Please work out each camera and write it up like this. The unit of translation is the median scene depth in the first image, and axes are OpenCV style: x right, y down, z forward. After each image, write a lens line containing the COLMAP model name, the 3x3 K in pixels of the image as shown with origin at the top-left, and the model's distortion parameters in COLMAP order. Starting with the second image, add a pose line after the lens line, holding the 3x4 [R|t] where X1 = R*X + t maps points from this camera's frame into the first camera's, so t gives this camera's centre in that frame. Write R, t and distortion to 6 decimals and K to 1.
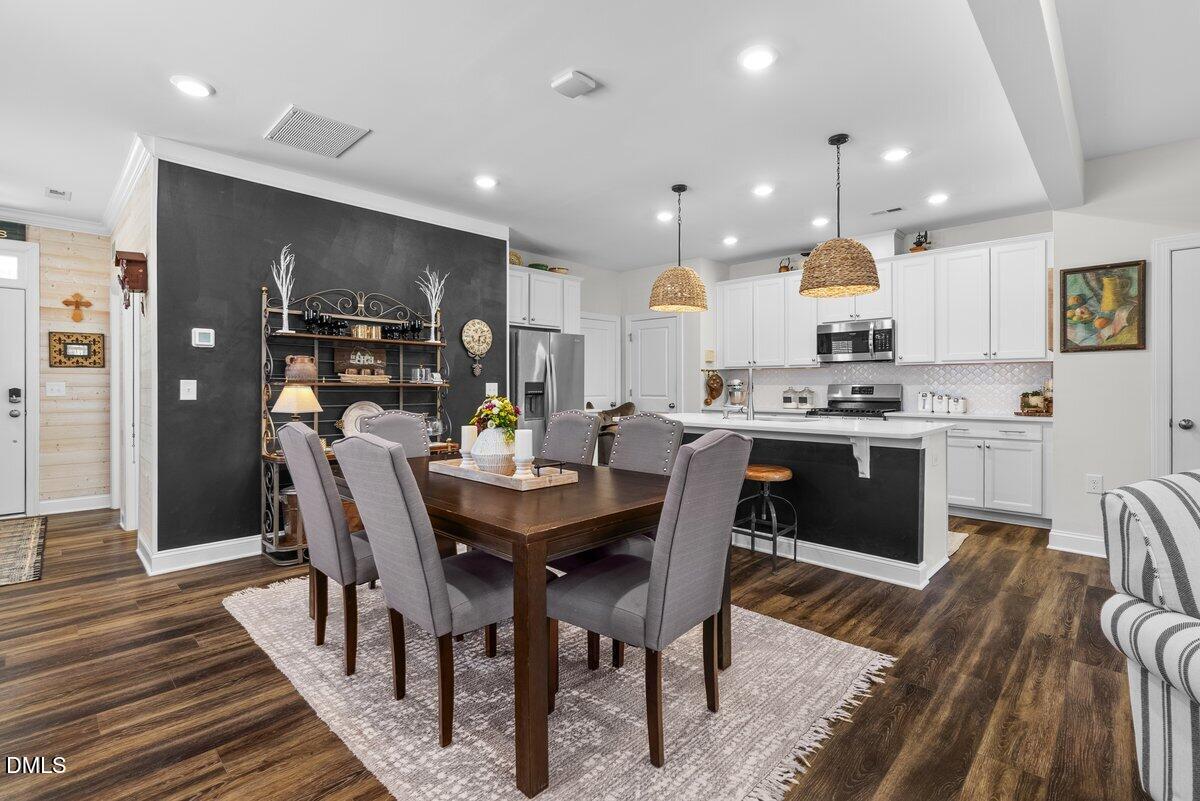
lens RADIAL K [[549.2, 0, 608.4], [0, 549.2, 388.1], [0, 0, 1]] dist [0.000403, -0.000128]
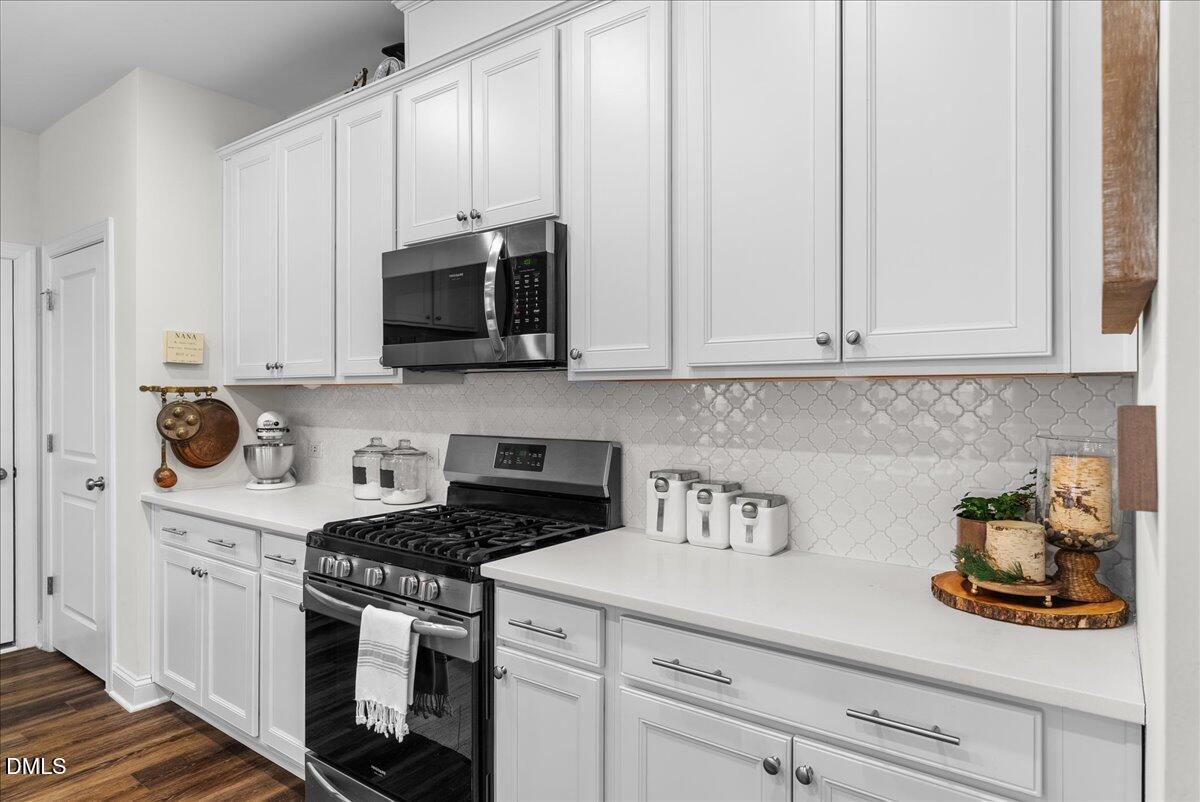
lens RADIAL K [[690.1, 0, 600.0], [0, 690.1, 401.0], [0, 0, 1]] dist [0.005896, 0.000572]
pose [[0.992428, 0.001826, 0.122812, 0.509752], [-0.002288, 0.999991, 0.003621, -0.033489], [-0.122804, -0.003874, 0.992423, 0.655945]]
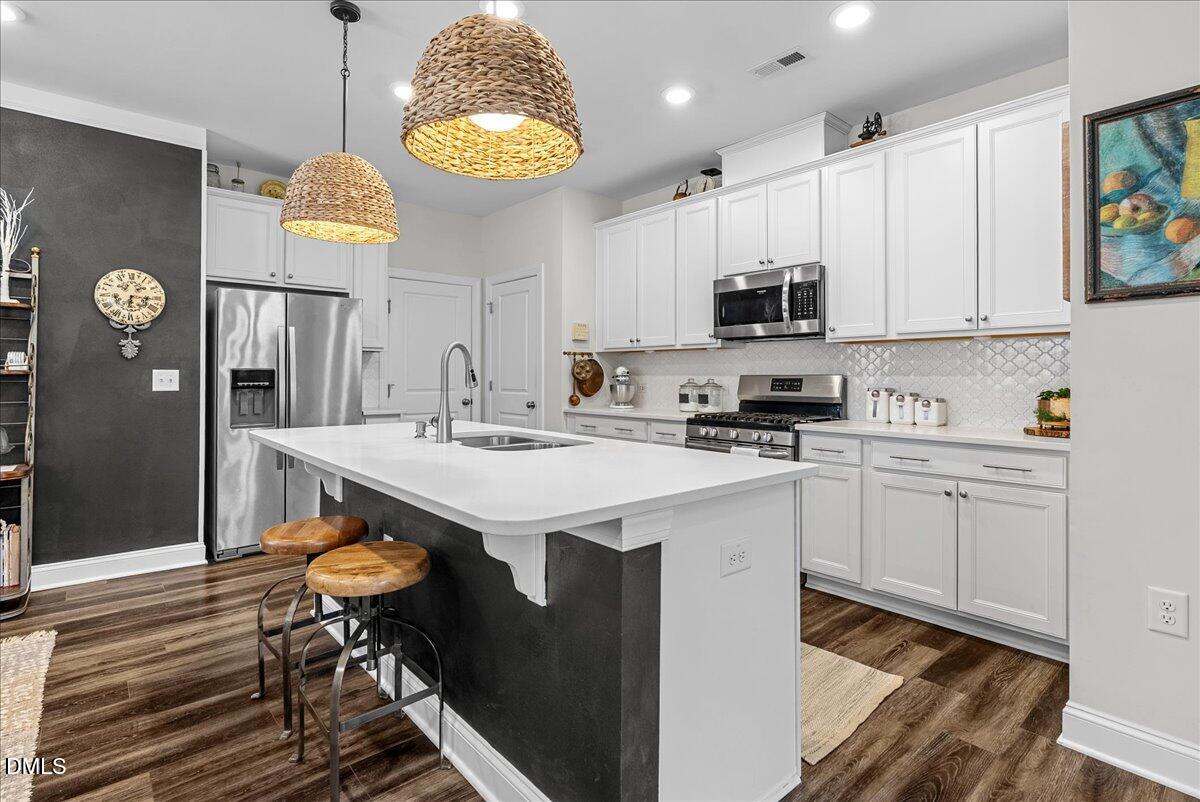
lens RADIAL K [[586.3, 0, 600.9], [0, 586.3, 372.7], [0, 0, 1]] dist [-0.000613, 0.000190]
pose [[0.996084, 0.004067, -0.088322, 0.348127], [-0.005036, 0.999930, -0.010747, -0.001273], [0.088272, 0.011150, 0.996034, 0.363036]]
